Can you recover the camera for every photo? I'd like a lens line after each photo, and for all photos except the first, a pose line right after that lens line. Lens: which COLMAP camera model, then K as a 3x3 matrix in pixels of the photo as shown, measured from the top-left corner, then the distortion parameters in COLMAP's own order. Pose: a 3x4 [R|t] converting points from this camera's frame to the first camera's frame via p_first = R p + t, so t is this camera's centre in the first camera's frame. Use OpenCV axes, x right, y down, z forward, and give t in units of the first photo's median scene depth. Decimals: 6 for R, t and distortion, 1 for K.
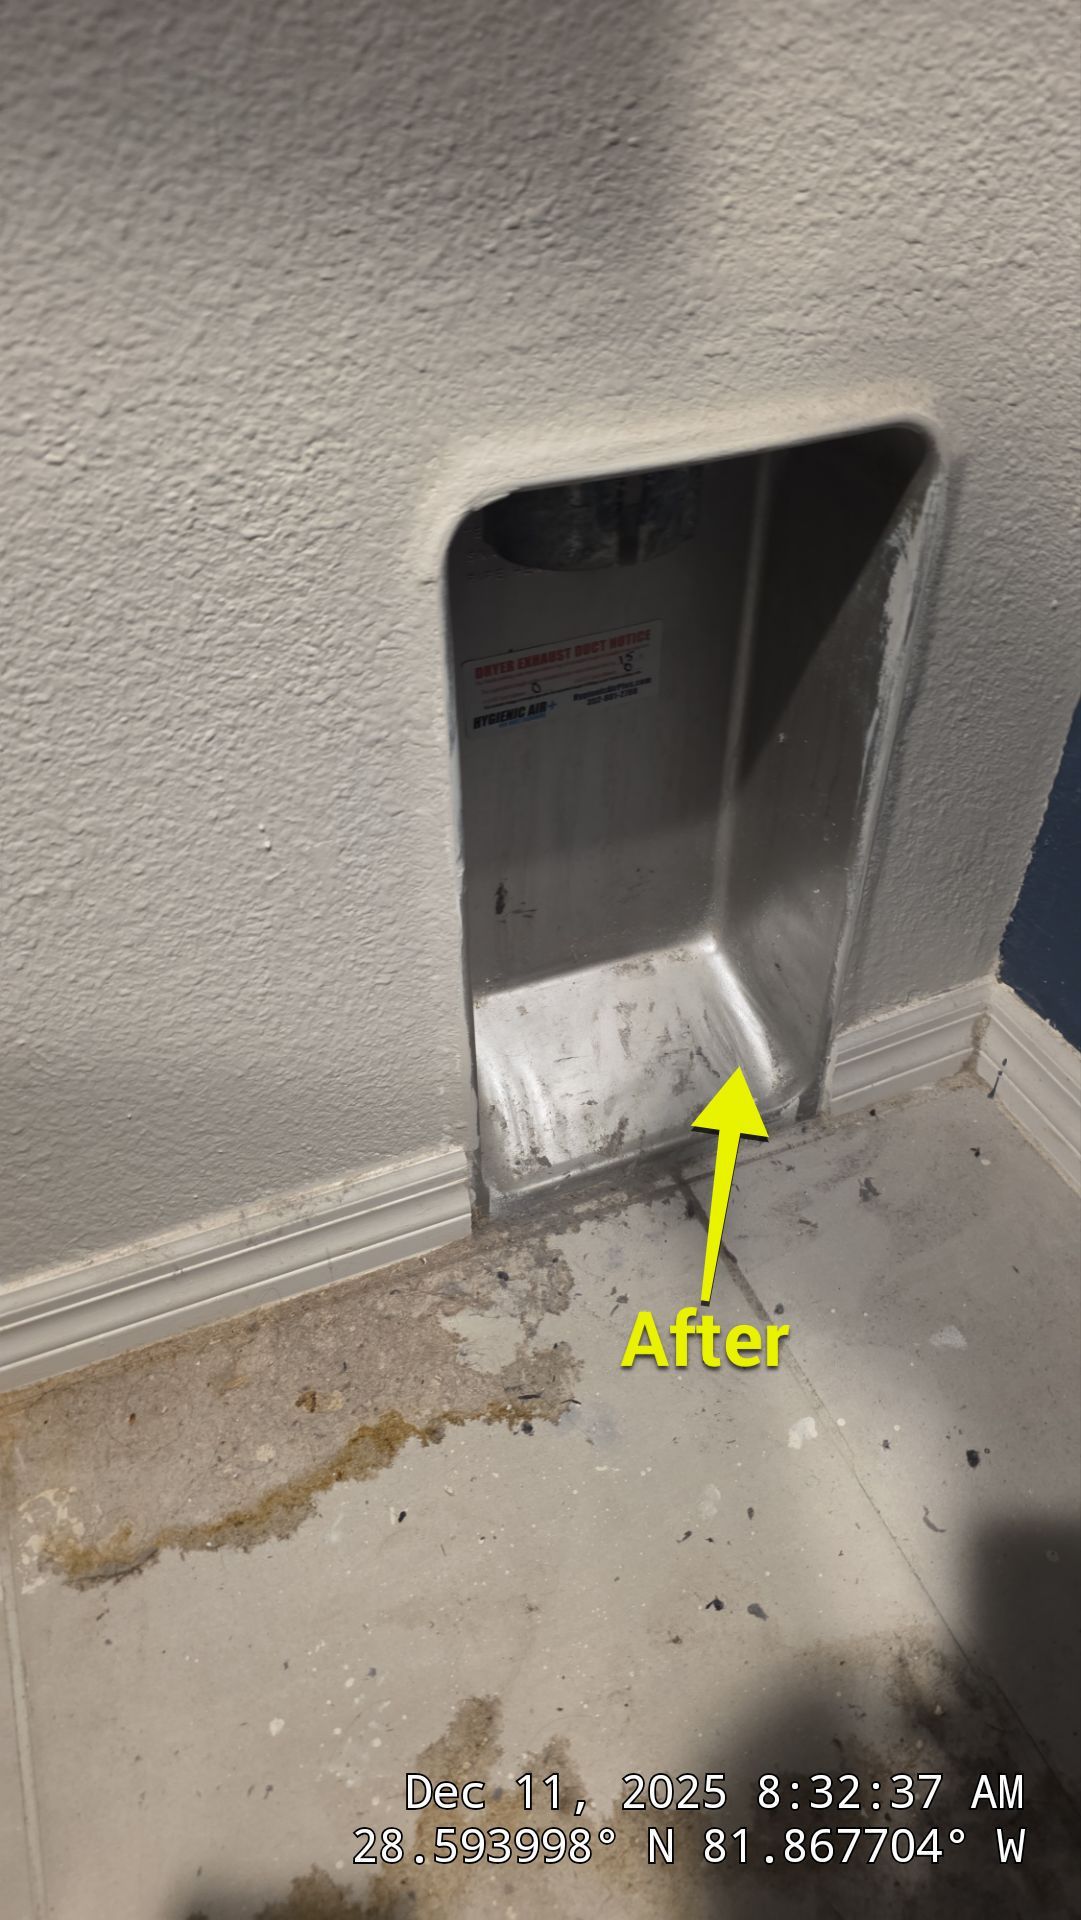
lens RADIAL K [[1329.3, 0, 559.9], [0, 1329.3, 940.1], [0, 0, 1]] dist [0.061793, -0.073743]
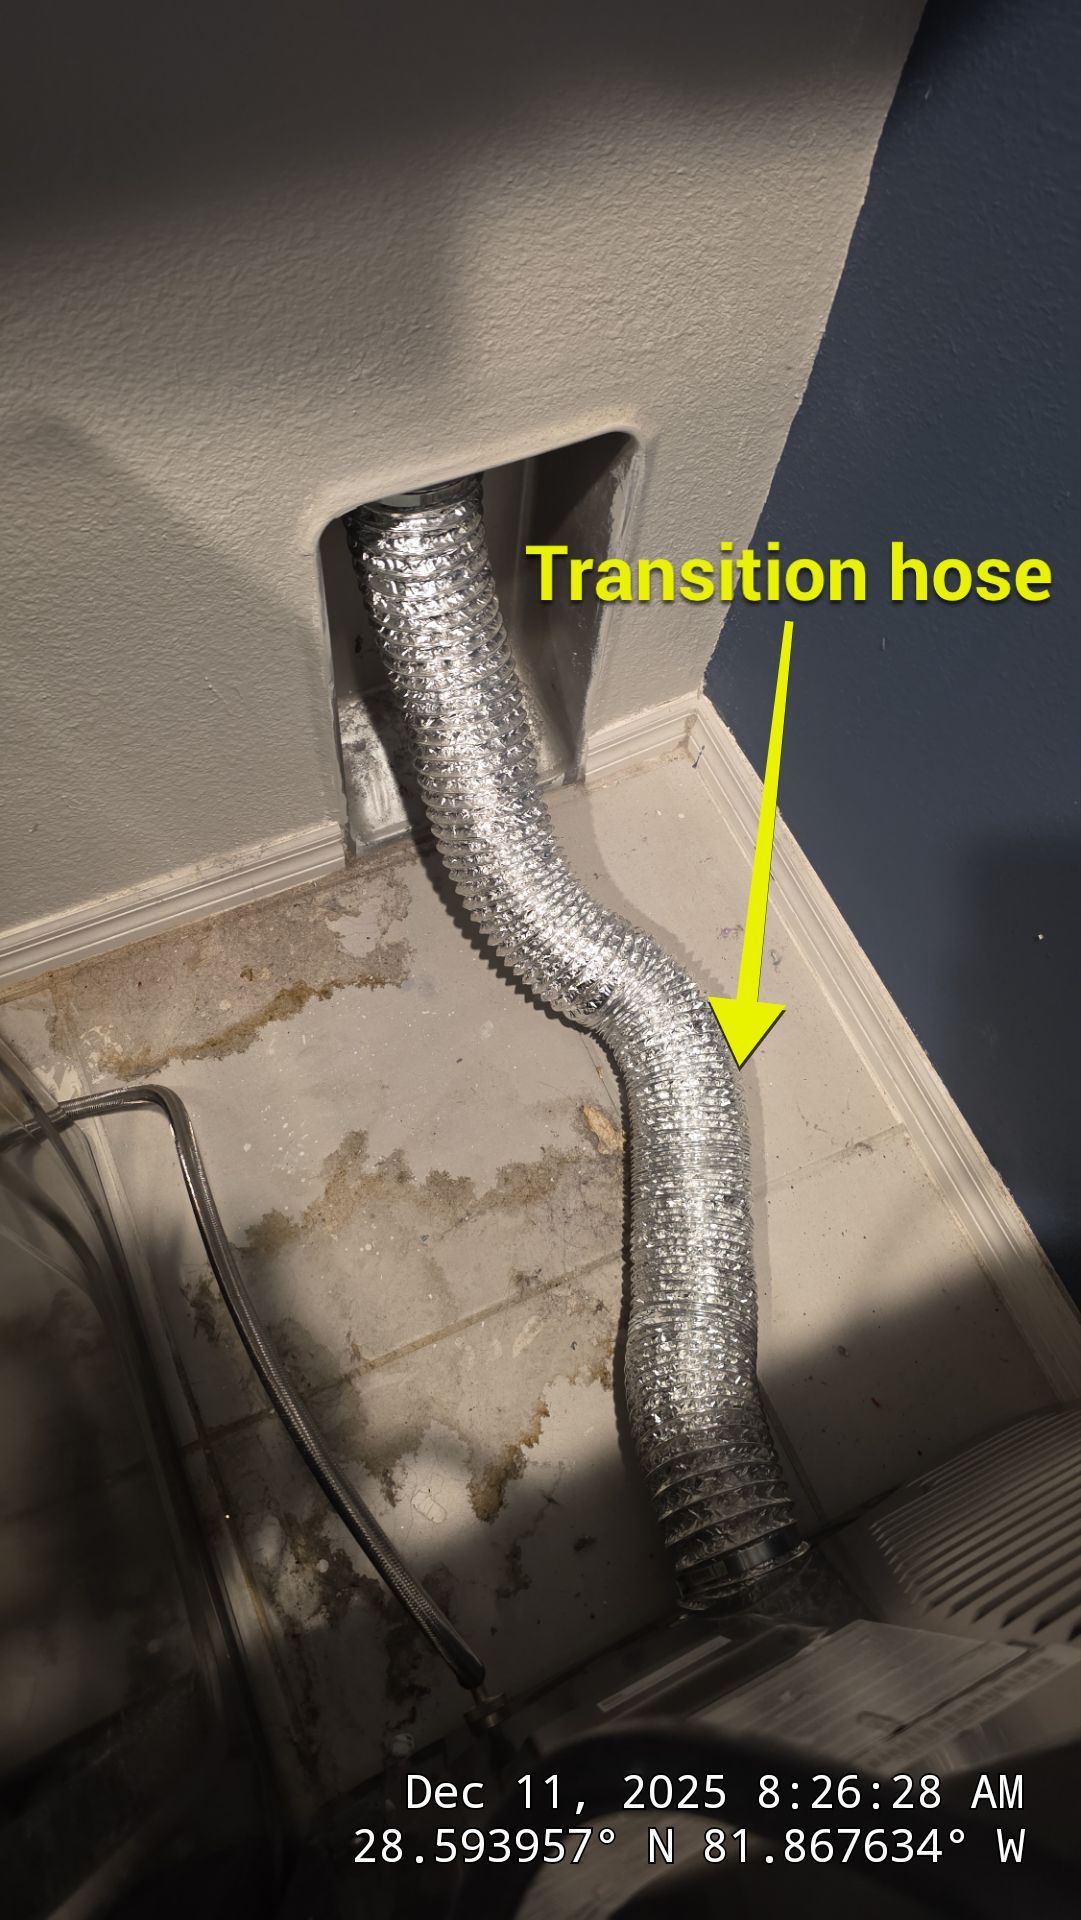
lens RADIAL K [[1329.3, 0, 559.9], [0, 1329.3, 940.1], [0, 0, 1]] dist [0.061793, -0.073743]
pose [[0.995179, -0.001495, 0.098068, 0.042315], [-0.038791, 0.912356, 0.407556, -0.475121], [-0.090082, -0.409395, 0.907899, -0.638081]]
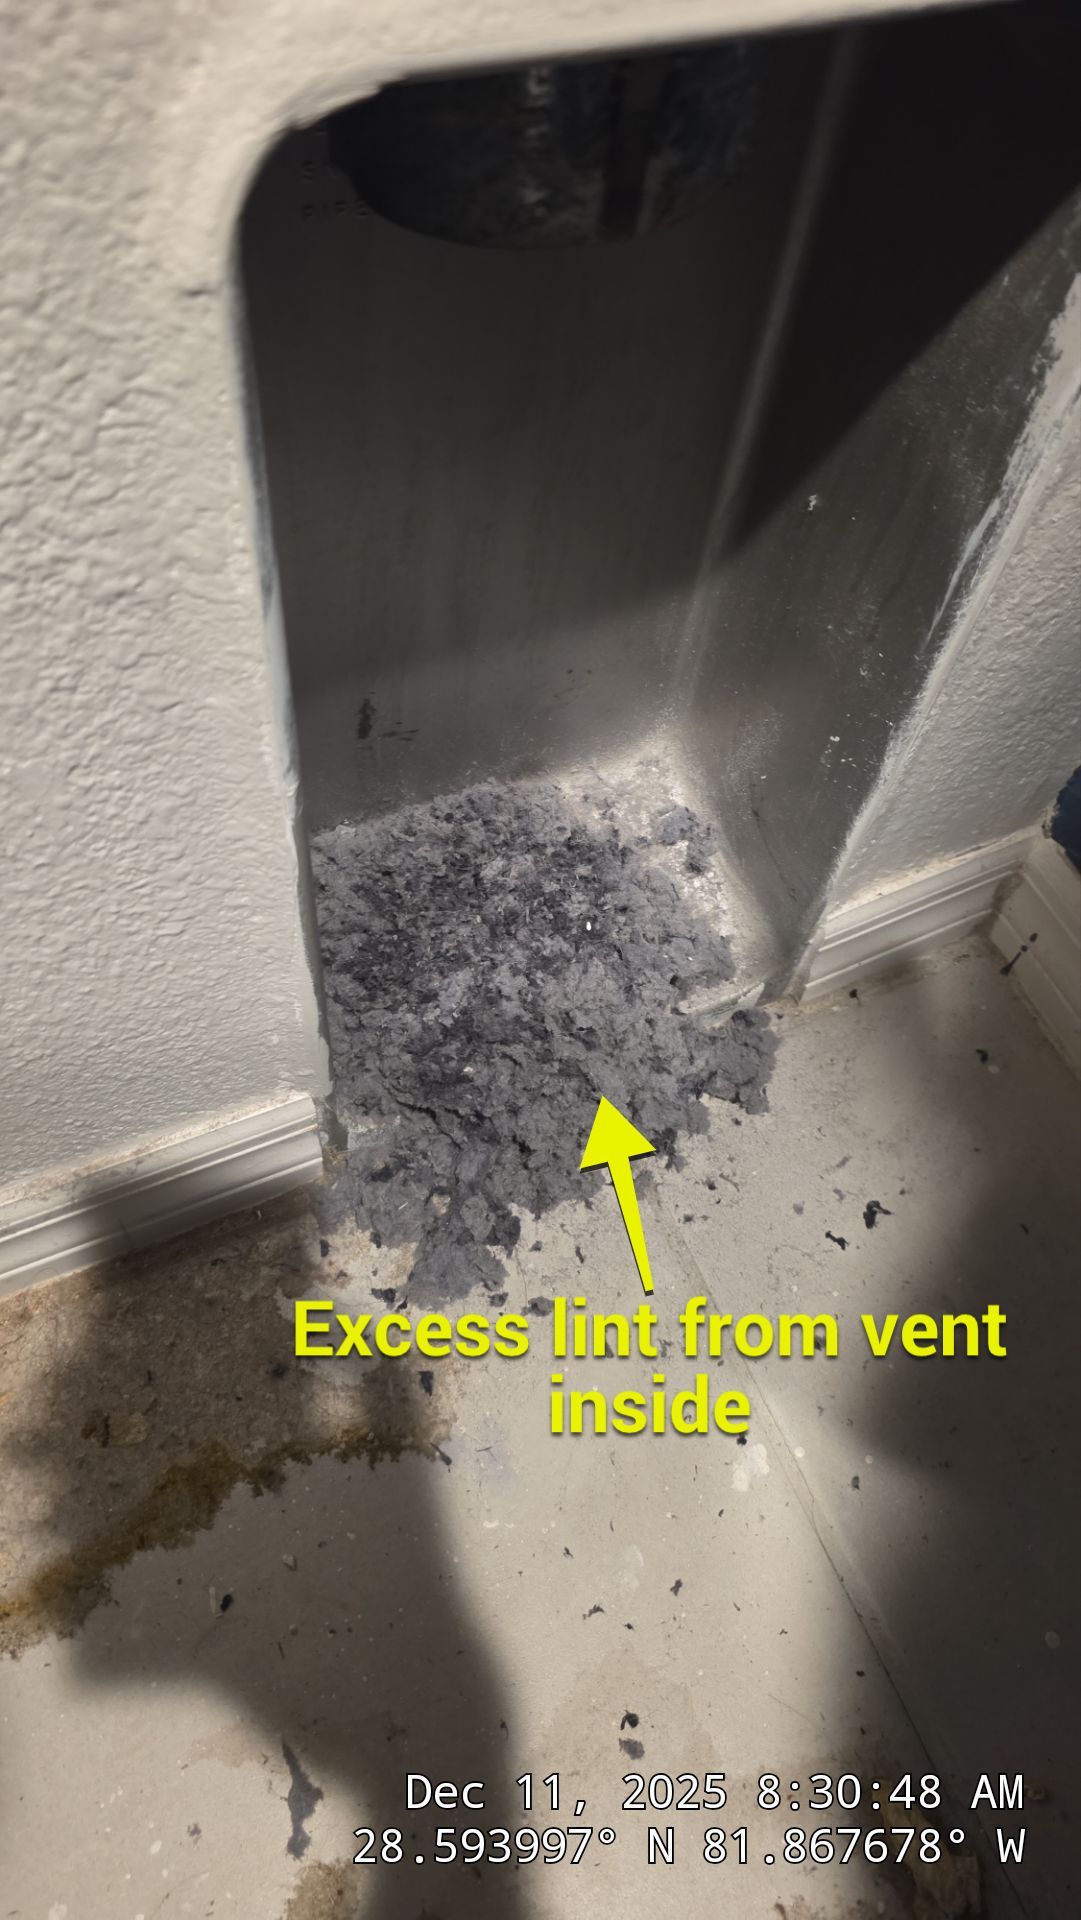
lens RADIAL K [[1343.2, 0, 540.5], [0, 1343.2, 960.0], [0, 0, 1]] dist [0.002021, -0.006976]
pose [[0.996328, 0.022950, 0.082489, -0.013922], [-0.047641, 0.949093, 0.311371, -0.184724], [-0.071144, -0.314157, 0.946701, 0.449988]]
